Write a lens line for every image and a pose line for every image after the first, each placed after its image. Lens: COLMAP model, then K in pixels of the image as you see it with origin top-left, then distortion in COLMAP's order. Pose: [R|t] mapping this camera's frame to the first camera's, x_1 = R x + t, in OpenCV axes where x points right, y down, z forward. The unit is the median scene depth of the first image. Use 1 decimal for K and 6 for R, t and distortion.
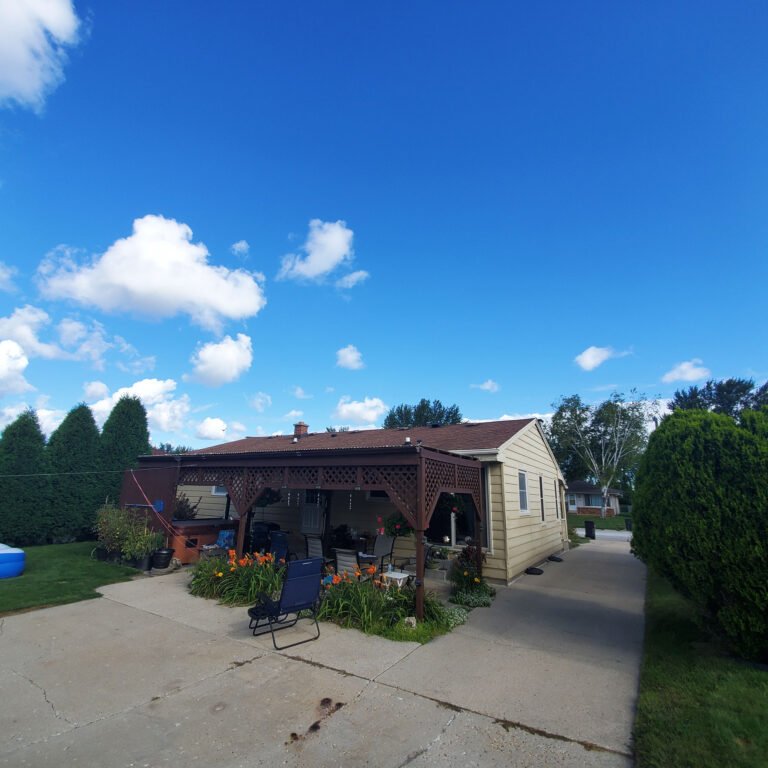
lens RADIAL K [[410.0, 0, 384.4], [0, 410.0, 386.1], [0, 0, 1]] dist [0.004666, 0.000685]
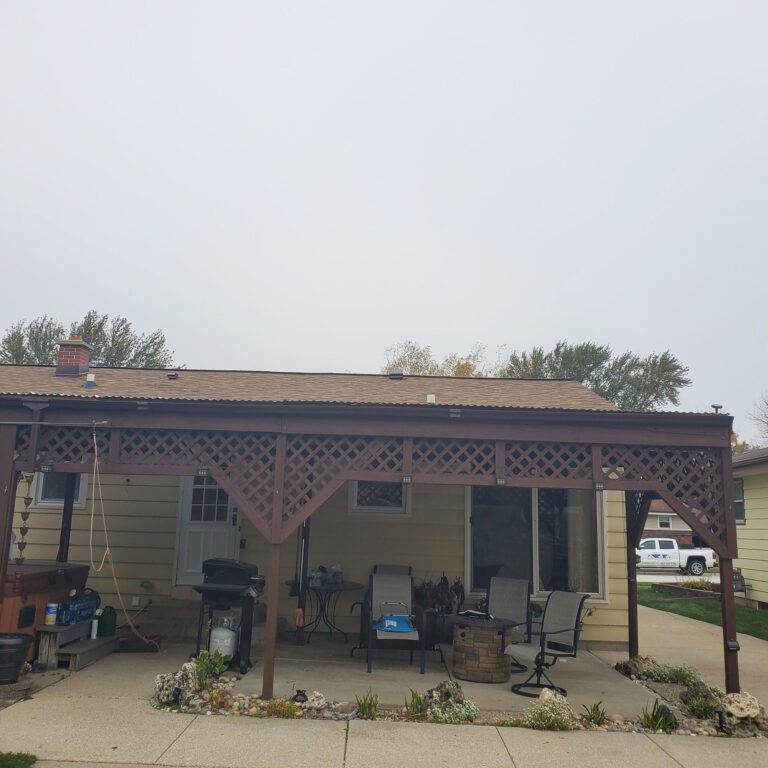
lens RADIAL K [[806.3, 0, 381.9], [0, 806.3, 380.1], [0, 0, 1]] dist [0.028356, 0.000000]
pose [[0.855852, 0.088779, 0.509545, -0.101347], [-0.136857, 0.988917, 0.057570, 0.011244], [-0.498787, -0.119006, 0.858516, 0.031891]]
